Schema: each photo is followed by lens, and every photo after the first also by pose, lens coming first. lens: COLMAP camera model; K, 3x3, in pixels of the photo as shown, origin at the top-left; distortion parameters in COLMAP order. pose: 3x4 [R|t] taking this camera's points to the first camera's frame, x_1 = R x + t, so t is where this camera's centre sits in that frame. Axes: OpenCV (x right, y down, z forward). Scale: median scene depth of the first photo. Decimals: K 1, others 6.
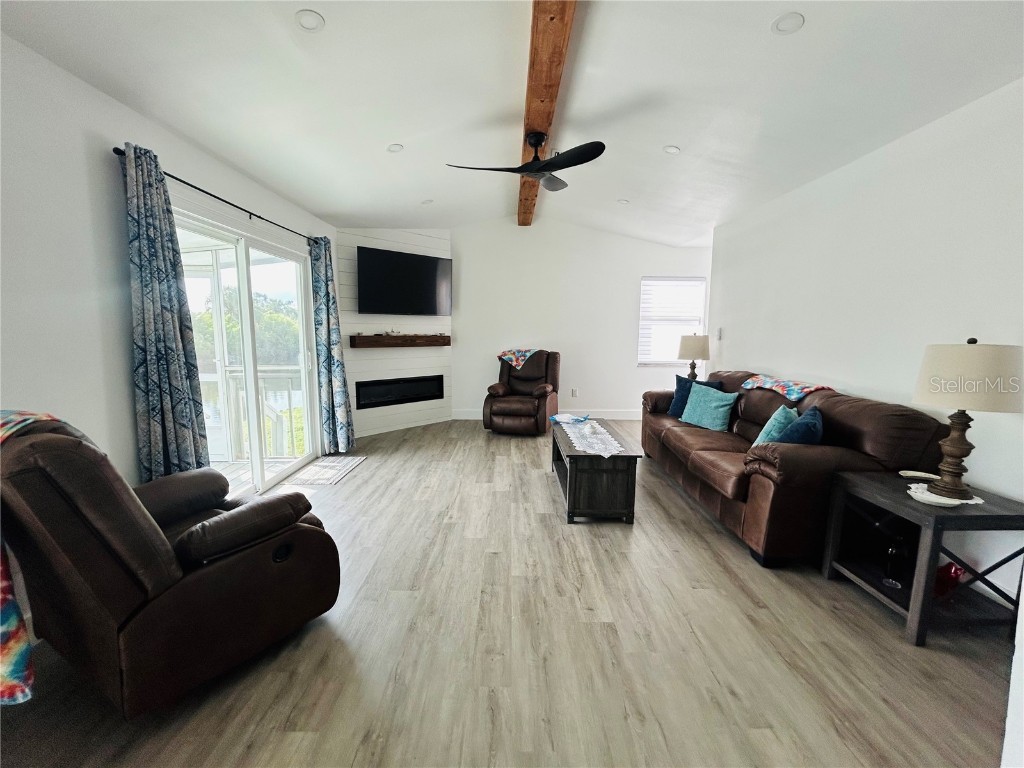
lens RADIAL K [[413.8, 0, 515.5], [0, 413.8, 386.4], [0, 0, 1]] dist [0.001165, 0.000006]
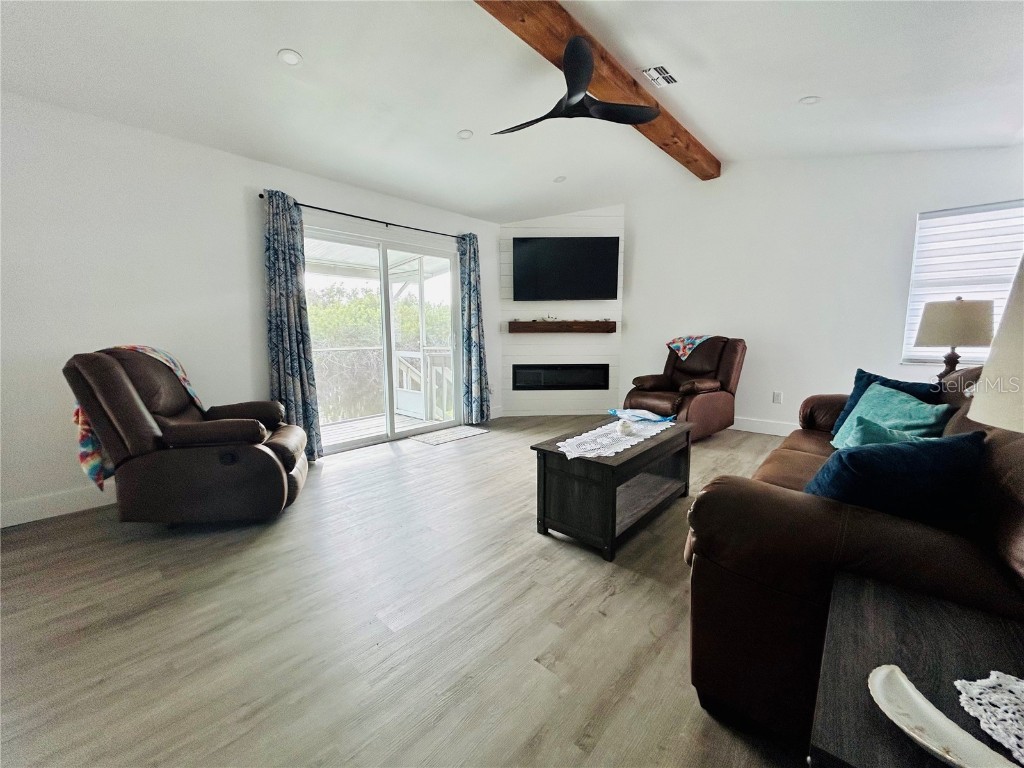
lens RADIAL K [[413.8, 0, 515.5], [0, 413.8, 386.4], [0, 0, 1]] dist [0.001165, 0.000006]
pose [[0.734458, 0.077165, -0.674252, 0.432202], [-0.079140, 0.996475, 0.027836, 0.018432], [0.674023, 0.032916, 0.737976, 0.250929]]
